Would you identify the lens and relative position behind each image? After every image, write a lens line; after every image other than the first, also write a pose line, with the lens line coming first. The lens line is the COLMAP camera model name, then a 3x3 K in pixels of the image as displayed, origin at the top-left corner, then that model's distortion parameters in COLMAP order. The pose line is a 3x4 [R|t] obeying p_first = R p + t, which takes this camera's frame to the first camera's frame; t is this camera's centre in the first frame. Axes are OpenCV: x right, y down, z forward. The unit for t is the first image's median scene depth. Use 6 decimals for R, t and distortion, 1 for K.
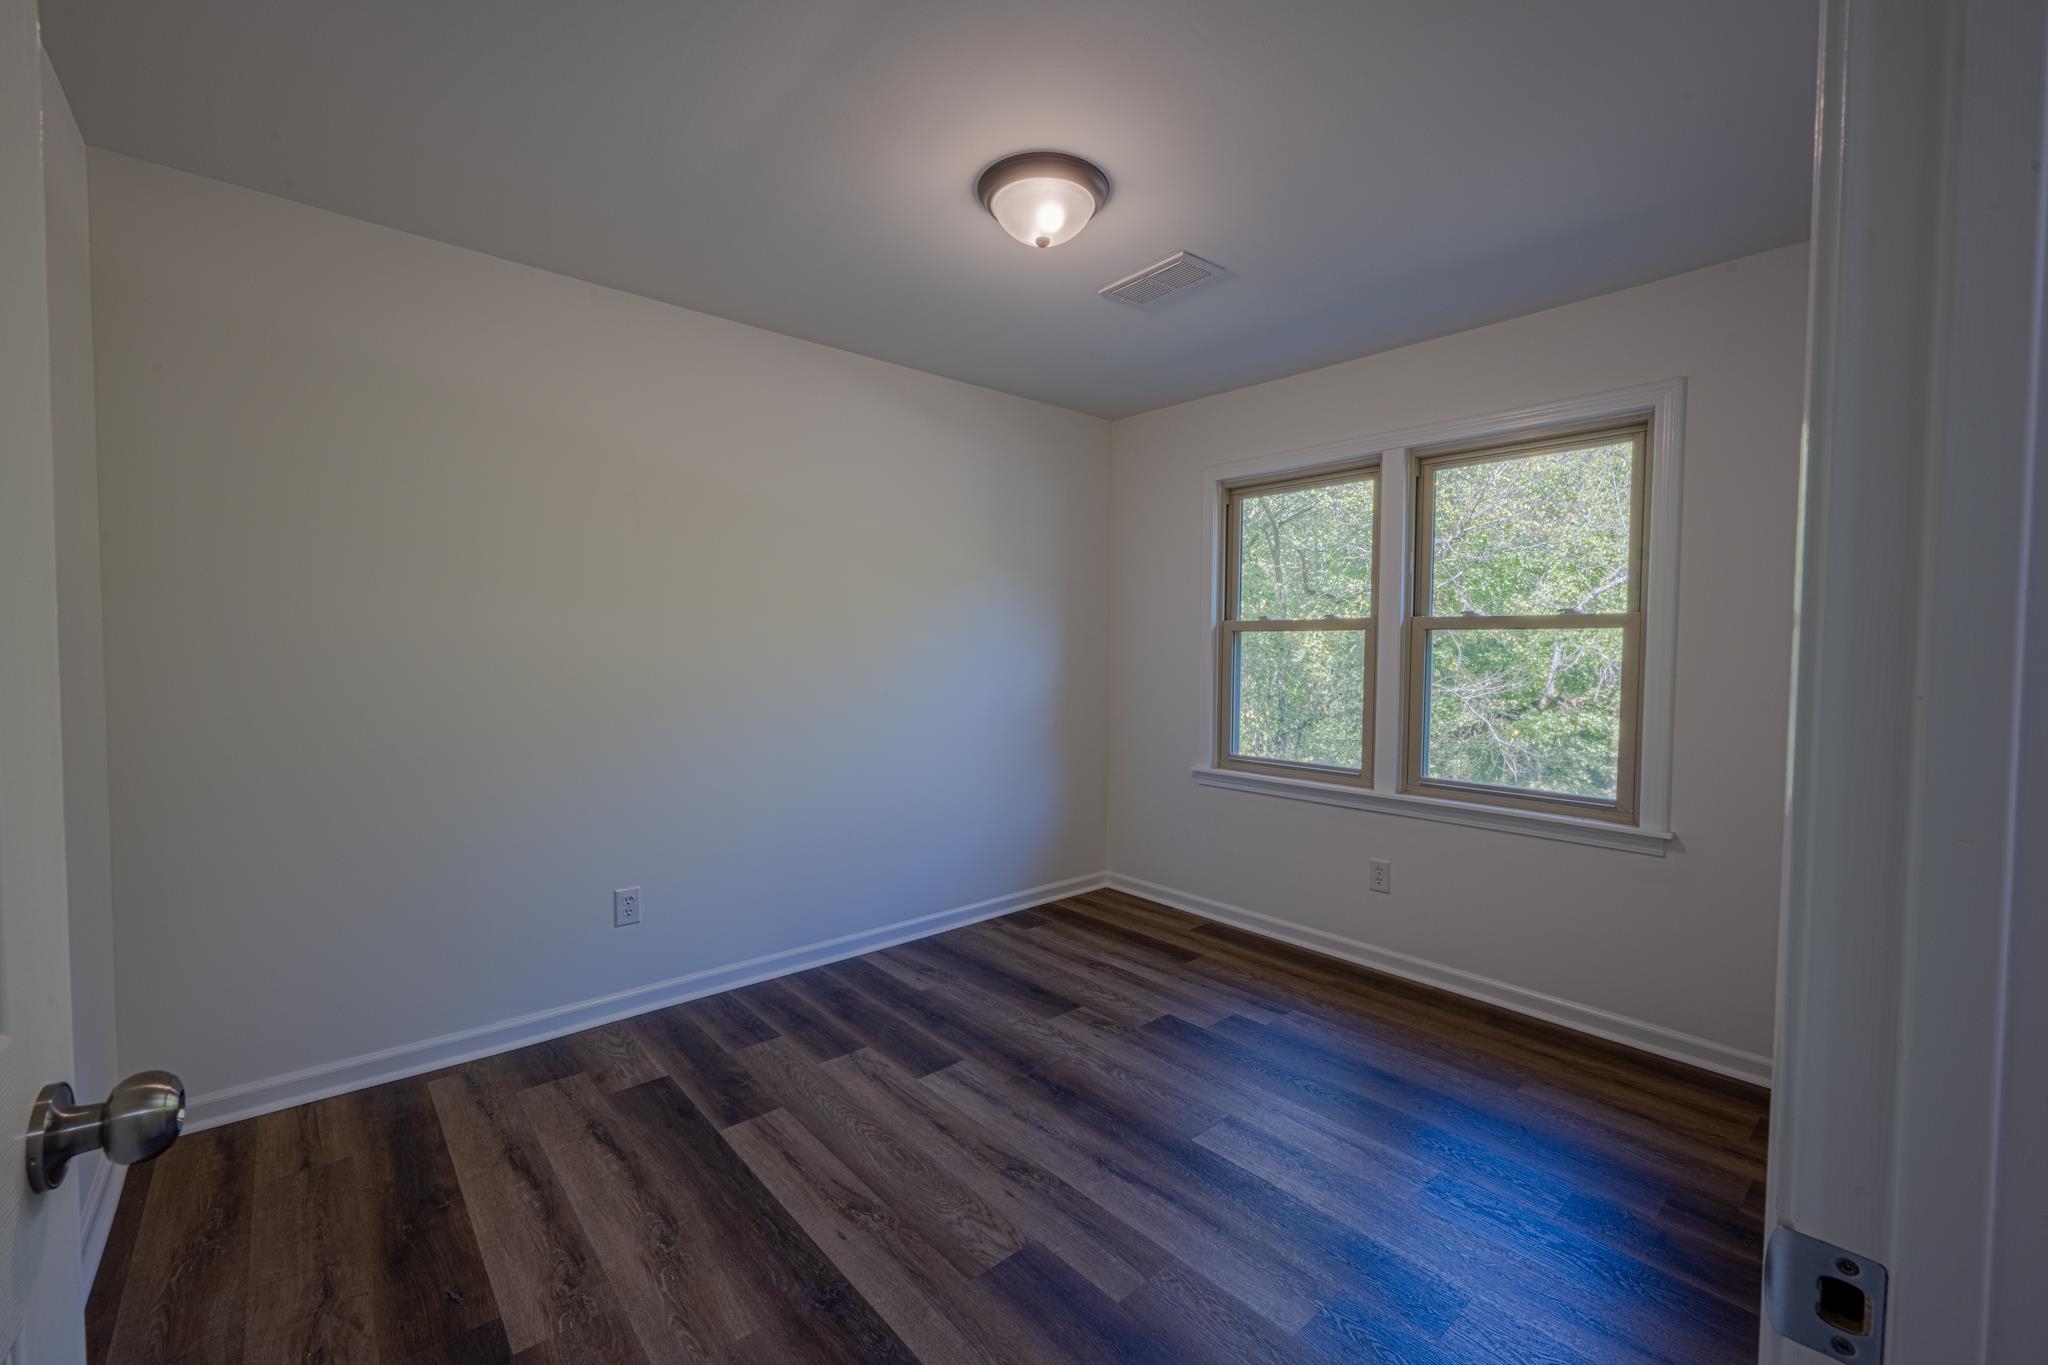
lens RADIAL K [[817.1, 0, 1016.7], [0, 817.1, 684.4], [0, 0, 1]] dist [-0.000920, 0.000242]
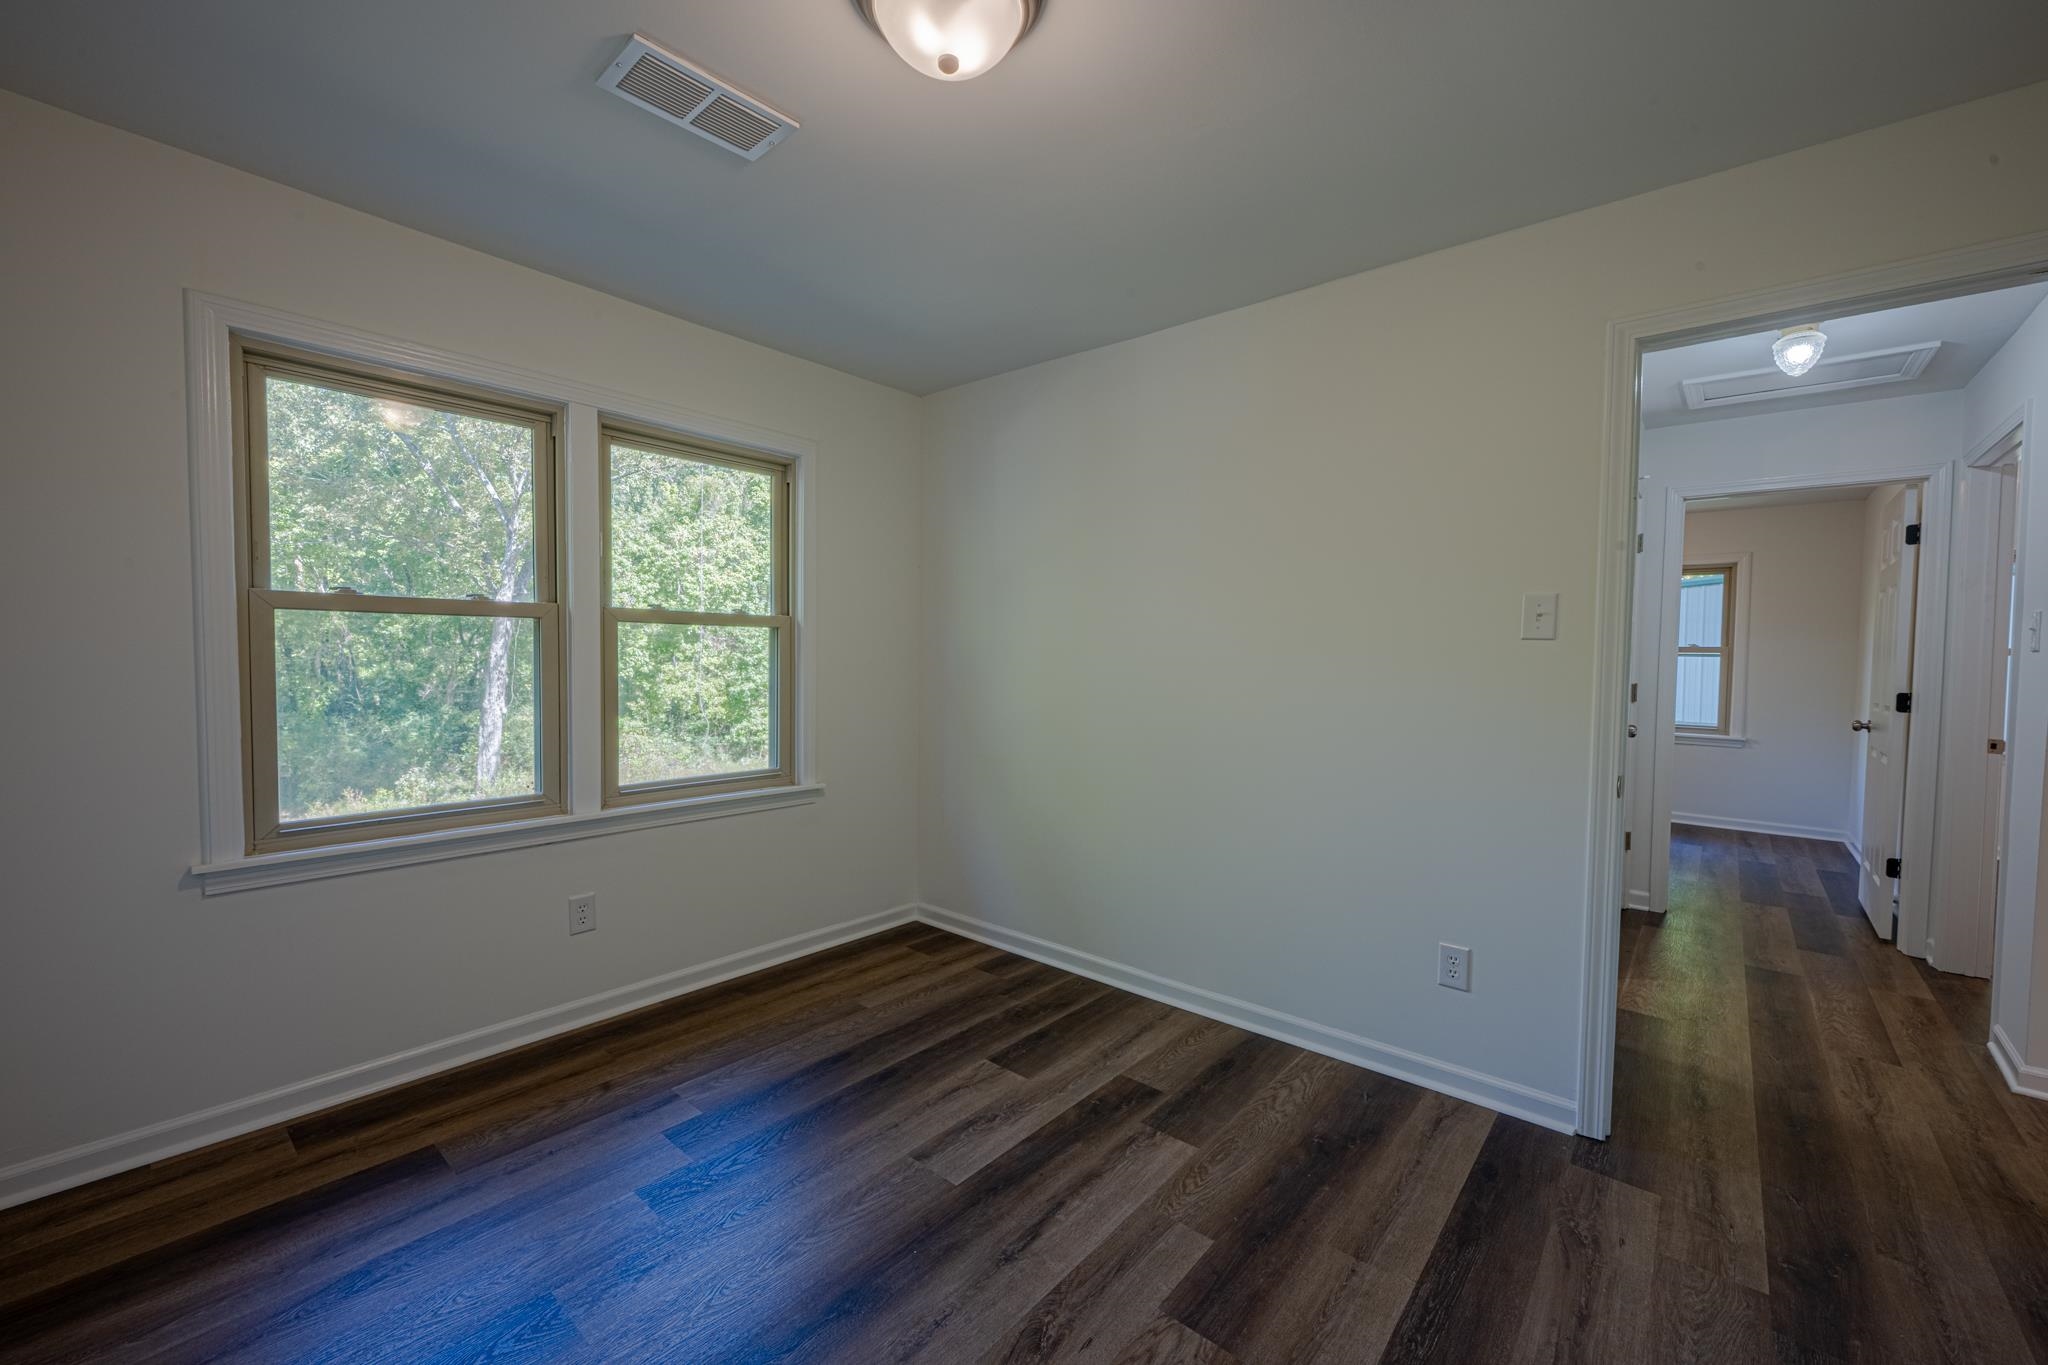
lens RADIAL K [[817.1, 0, 1016.7], [0, 817.1, 684.4], [0, 0, 1]] dist [-0.000920, 0.000242]
pose [[-0.133065, -0.050814, 0.989804, -0.488027], [0.028170, 0.998087, 0.055026, -0.038303], [-0.990707, 0.035205, -0.131379, 0.747329]]
